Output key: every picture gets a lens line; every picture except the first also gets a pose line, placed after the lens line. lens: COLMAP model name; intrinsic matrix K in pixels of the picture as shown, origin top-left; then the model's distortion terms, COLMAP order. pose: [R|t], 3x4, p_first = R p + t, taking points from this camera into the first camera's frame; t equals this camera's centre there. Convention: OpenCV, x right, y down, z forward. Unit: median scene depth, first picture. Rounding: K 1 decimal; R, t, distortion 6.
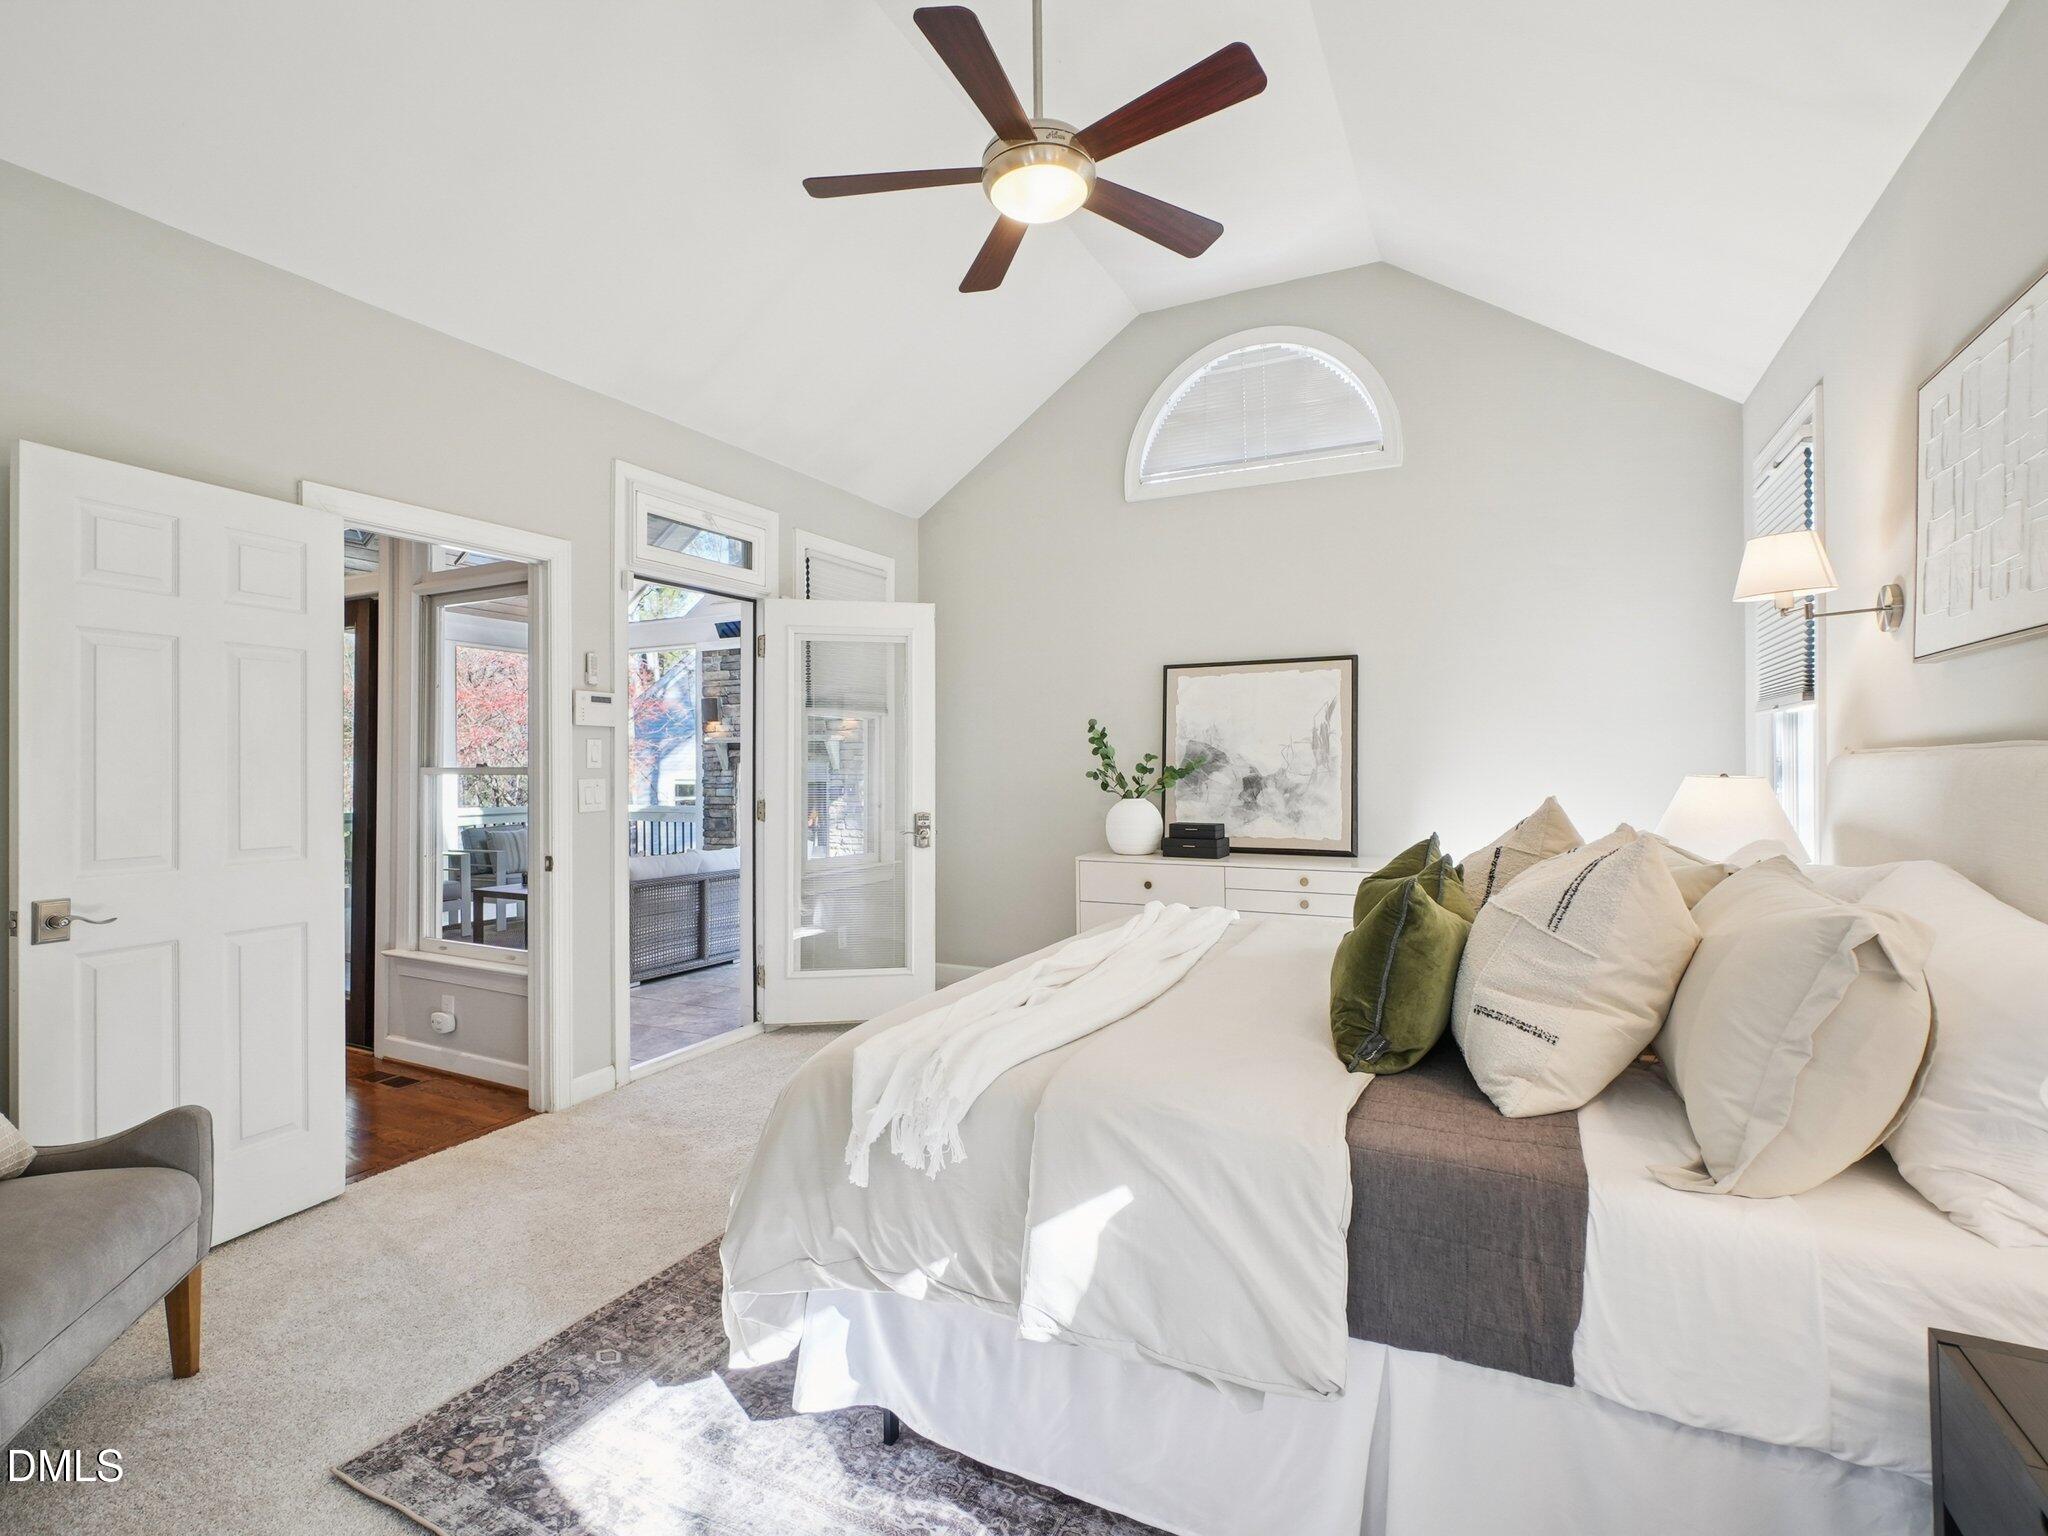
lens RADIAL K [[988.3, 0, 1015.0], [0, 988.3, 760.5], [0, 0, 1]] dist [-0.012492, 0.006224]
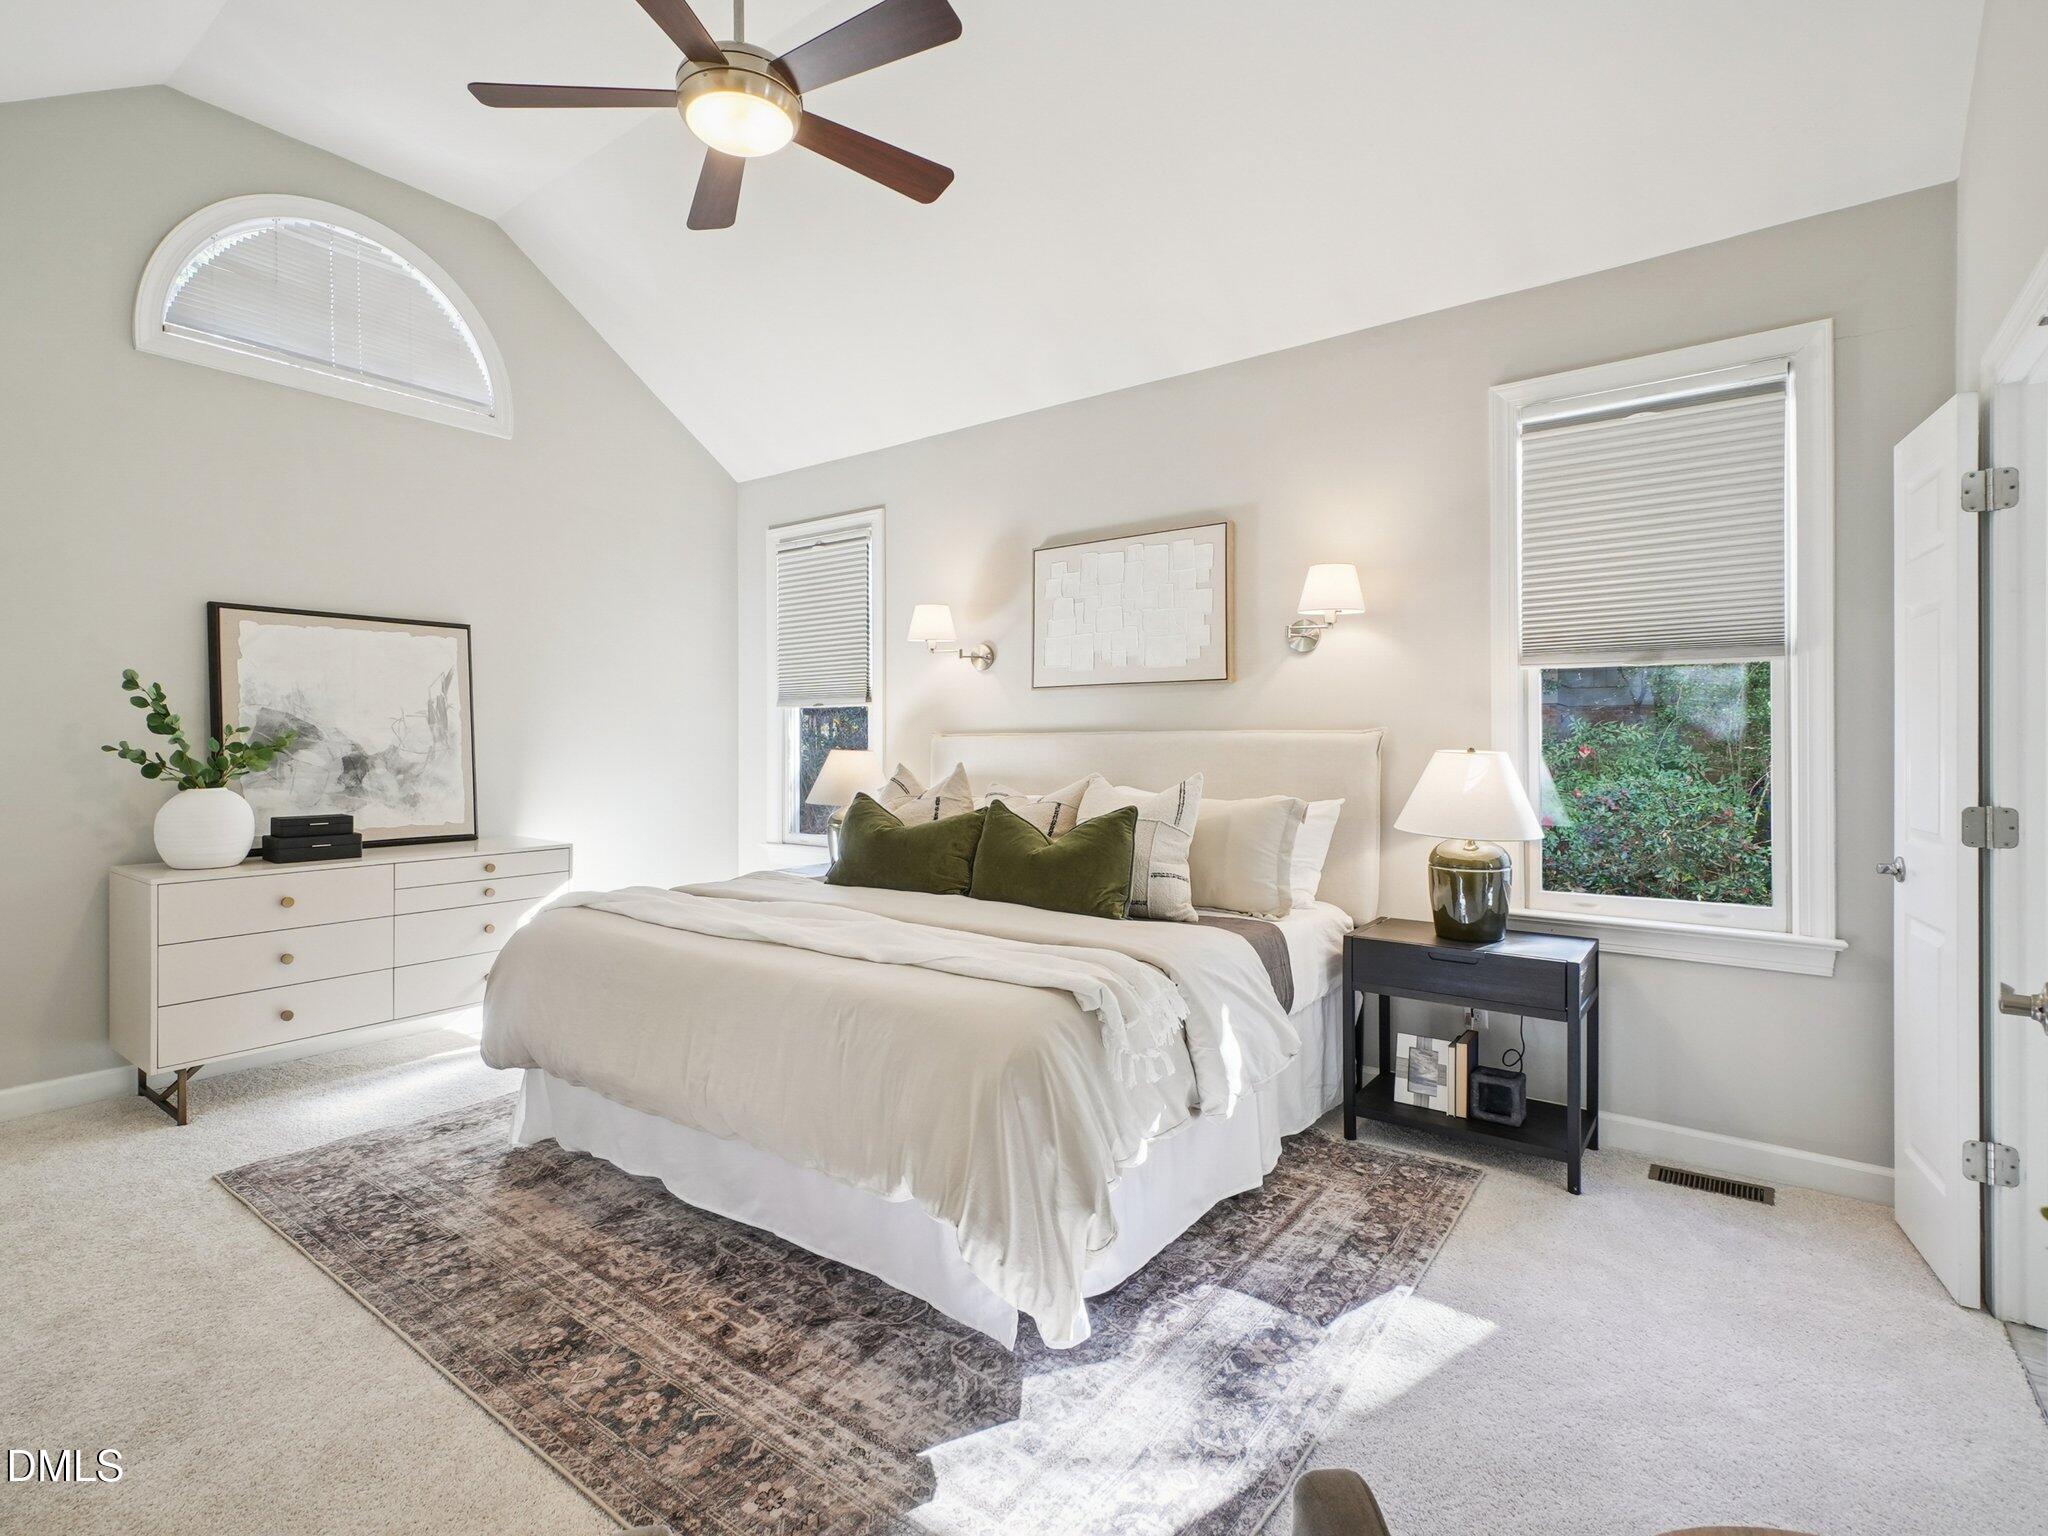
lens RADIAL K [[988.3, 0, 993.9], [0, 988.3, 740.2], [0, 0, 1]] dist [-0.012492, 0.006224]
pose [[0.193705, 0.007667, 0.981030, -0.464195], [-0.004109, 0.999967, -0.007004, 0.007103], [-0.981051, -0.002675, 0.193730, 0.321102]]
